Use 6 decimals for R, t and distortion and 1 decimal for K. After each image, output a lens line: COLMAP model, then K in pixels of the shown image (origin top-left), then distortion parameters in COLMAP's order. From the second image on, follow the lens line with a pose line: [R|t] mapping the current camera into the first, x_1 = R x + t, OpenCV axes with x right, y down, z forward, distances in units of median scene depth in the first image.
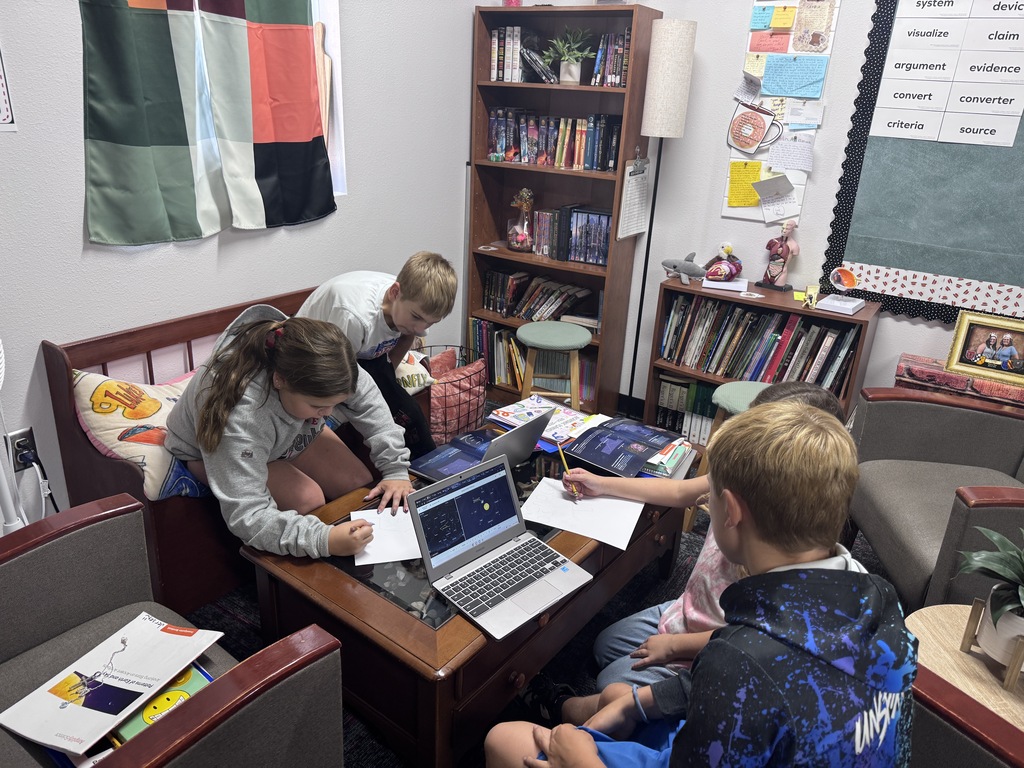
lens RADIAL K [[732.3, 0, 518.0], [0, 732.3, 384.4], [0, 0, 1]] dist [-0.015228, 0.010946]
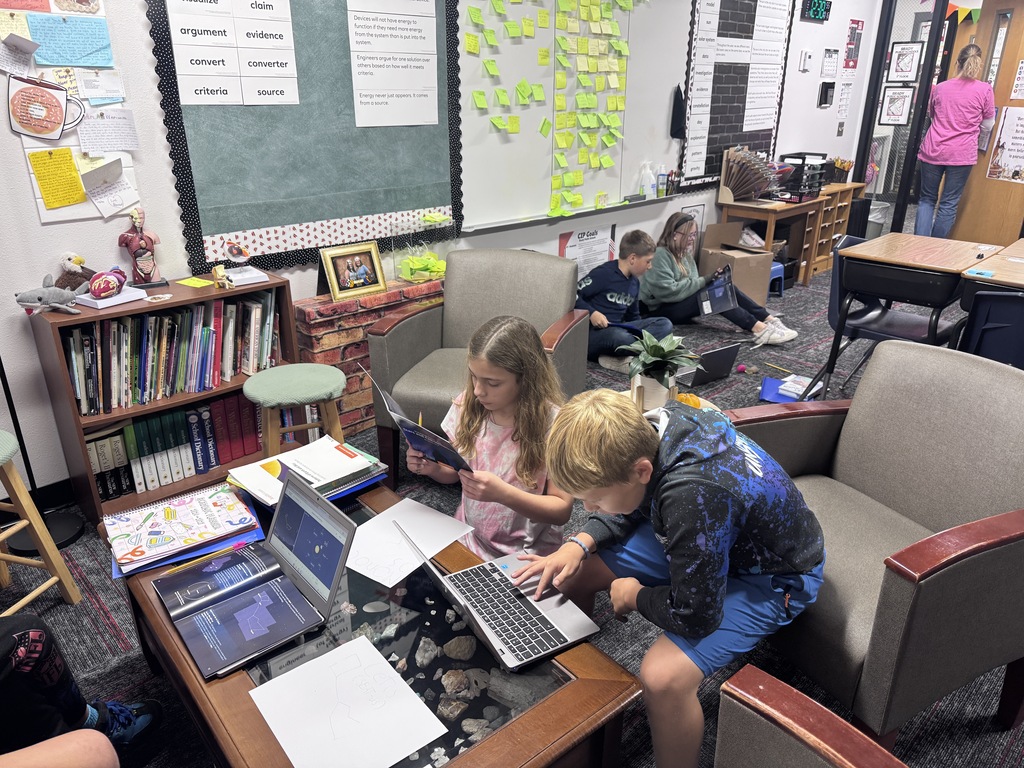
lens RADIAL K [[732.3, 0, 514.0], [0, 732.3, 381.2], [0, 0, 1]] dist [-0.015228, 0.010946]
pose [[0.238119, -0.401873, 0.884193, -0.395401], [0.373079, 0.878382, 0.298759, -0.140009], [-0.896722, 0.258734, 0.359090, 0.344631]]
